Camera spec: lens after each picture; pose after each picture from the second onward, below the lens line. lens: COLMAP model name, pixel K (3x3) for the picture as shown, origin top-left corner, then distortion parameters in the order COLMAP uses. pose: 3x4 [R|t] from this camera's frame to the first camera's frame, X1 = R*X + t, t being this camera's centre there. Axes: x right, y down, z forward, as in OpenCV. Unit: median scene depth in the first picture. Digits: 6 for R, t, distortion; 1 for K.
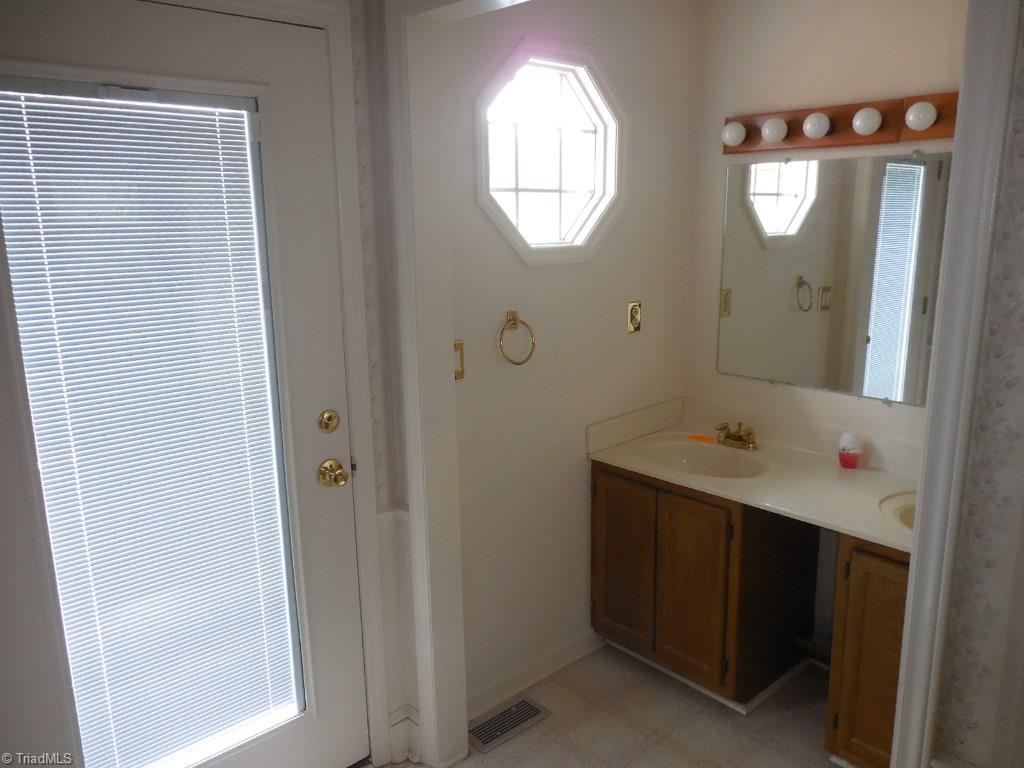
lens RADIAL K [[766.2, 0, 512.0], [0, 766.2, 384.0], [0, 0, 1]] dist [0.004837, 0.002040]
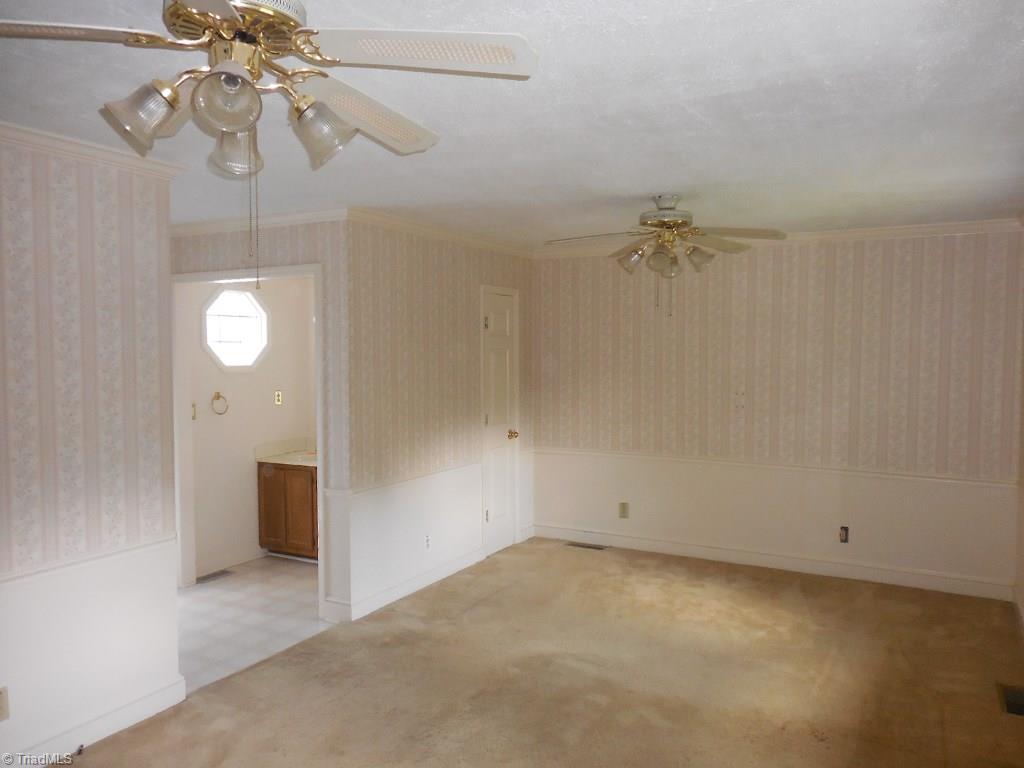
lens RADIAL K [[745.4, 0, 509.9], [0, 745.4, 358.7], [0, 0, 1]] dist [0.004367, -0.000140]
pose [[0.935868, -0.004314, 0.352324, 0.032403], [0.074492, 0.979745, -0.185876, 0.284642], [-0.344386, 0.200200, 0.917234, -1.376904]]
